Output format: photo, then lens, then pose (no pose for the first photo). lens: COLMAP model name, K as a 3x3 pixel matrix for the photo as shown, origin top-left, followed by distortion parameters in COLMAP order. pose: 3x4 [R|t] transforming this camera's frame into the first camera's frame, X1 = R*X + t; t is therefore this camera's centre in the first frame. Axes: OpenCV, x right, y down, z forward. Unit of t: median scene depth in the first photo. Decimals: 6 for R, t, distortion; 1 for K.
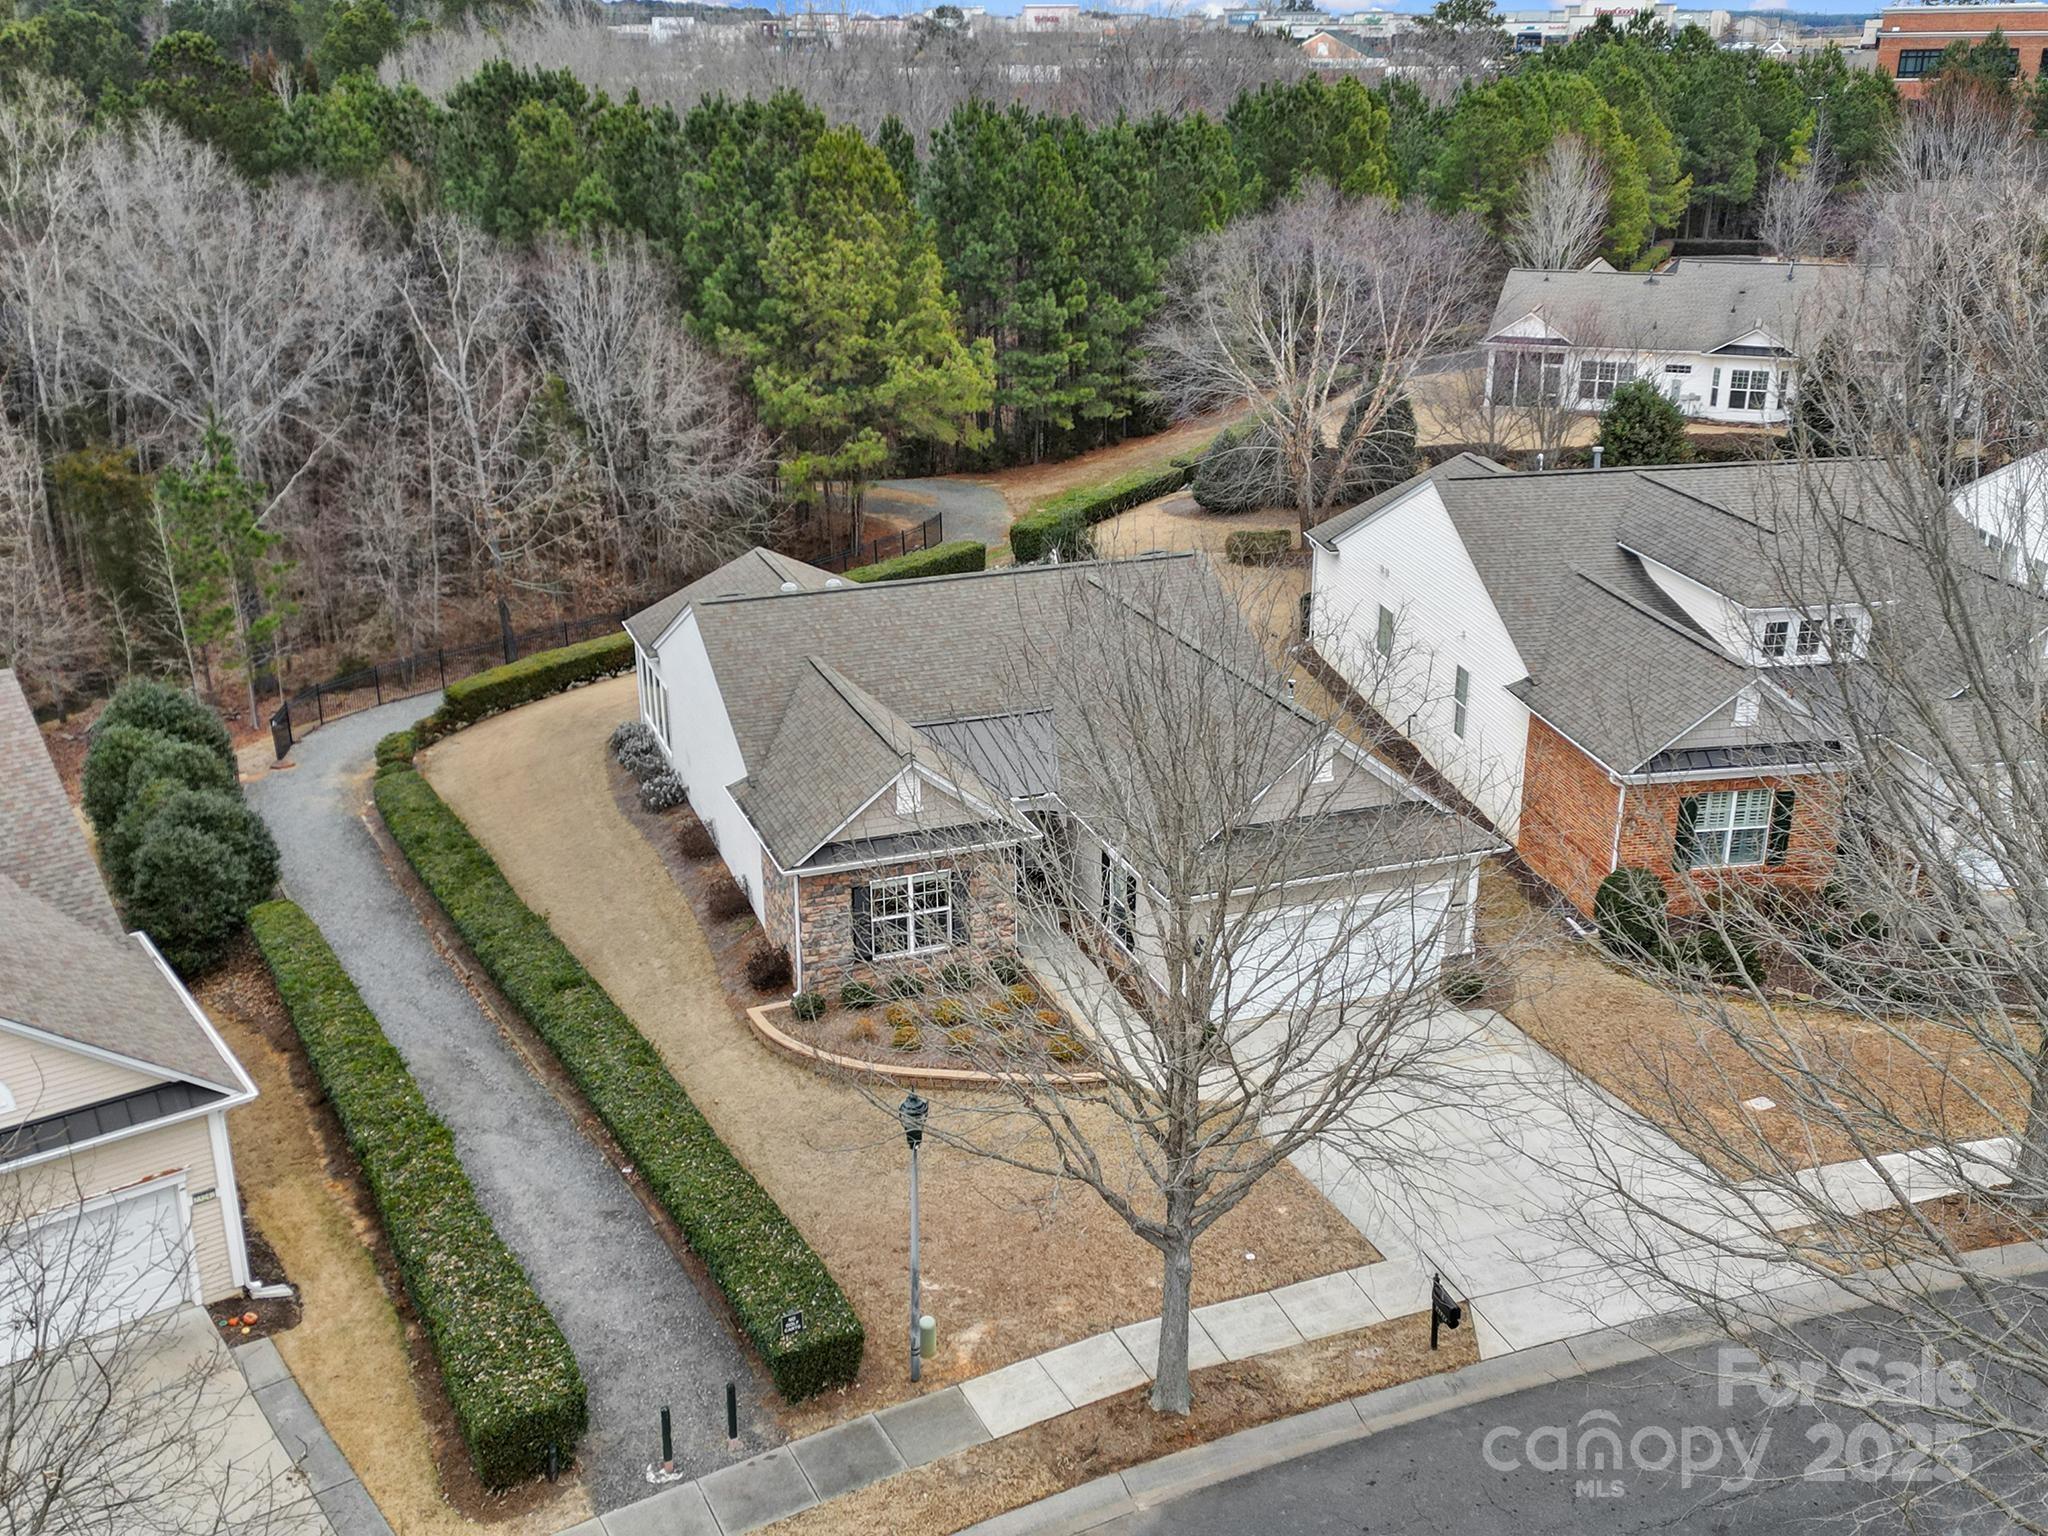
lens RADIAL K [[1941.4, 0, 1021.4], [0, 1941.4, 792.4], [0, 0, 1]] dist [0.144006, -0.237721]
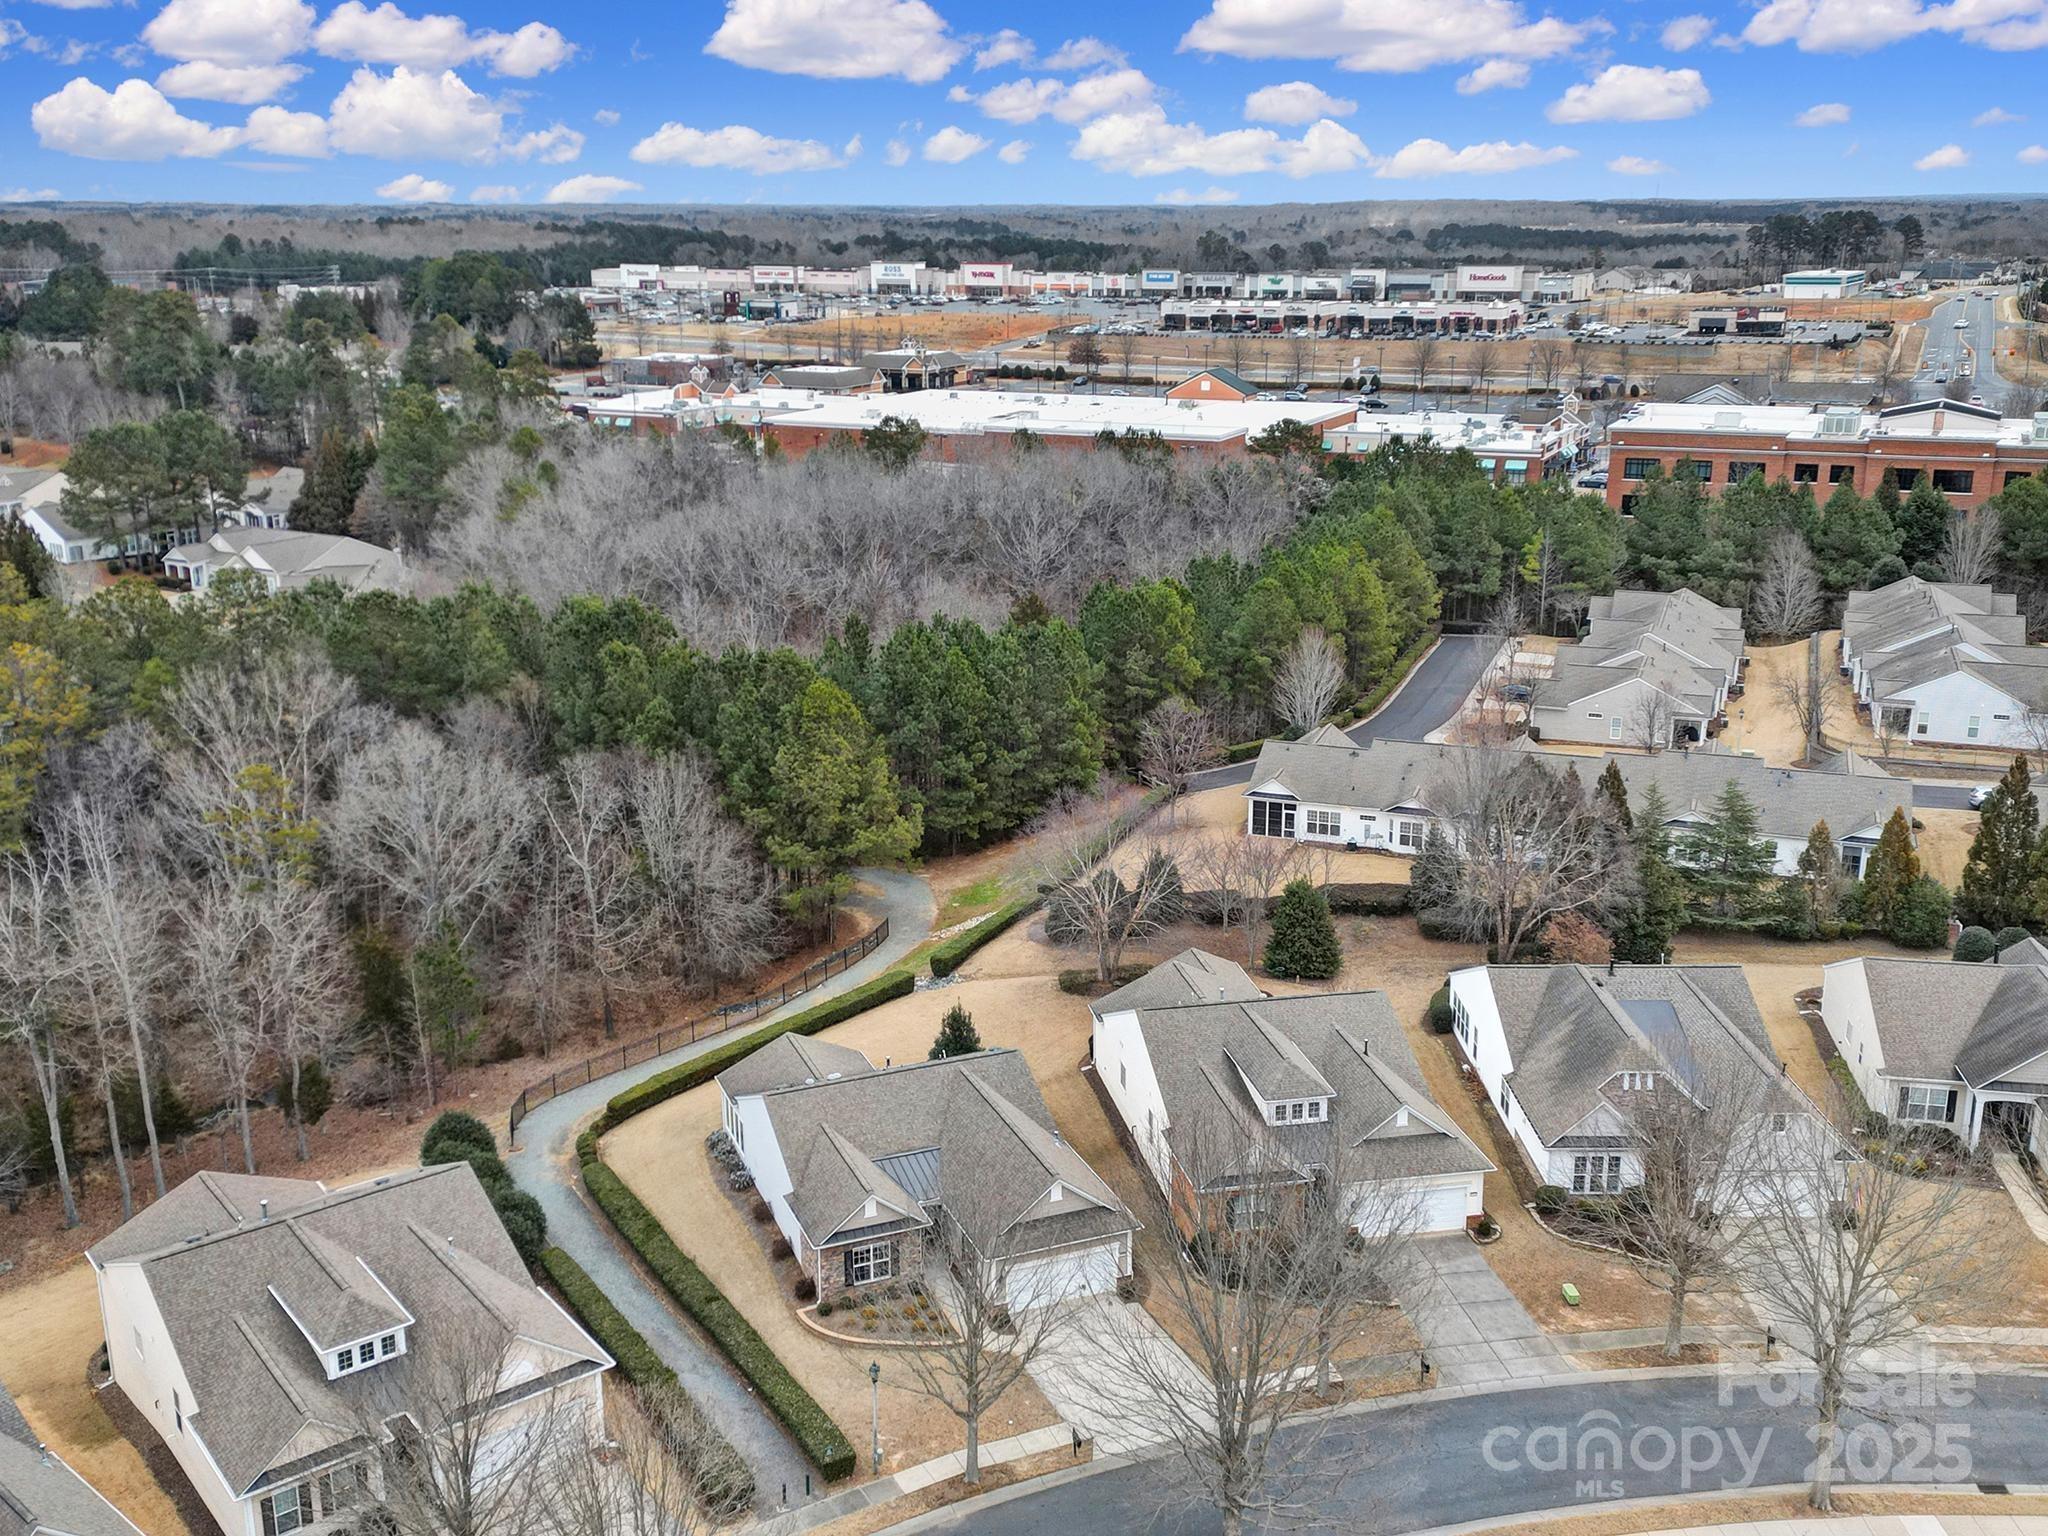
lens RADIAL K [[1953.3, 0, 1024.0], [0, 1953.3, 768.0], [0, 0, 1]] dist [0.136259, -0.250179]
pose [[0.999598, -0.011960, 0.025690, 0.062359], [0.014232, 0.995828, -0.090133, -0.283392], [-0.024504, 0.090462, 0.995598, -1.227315]]
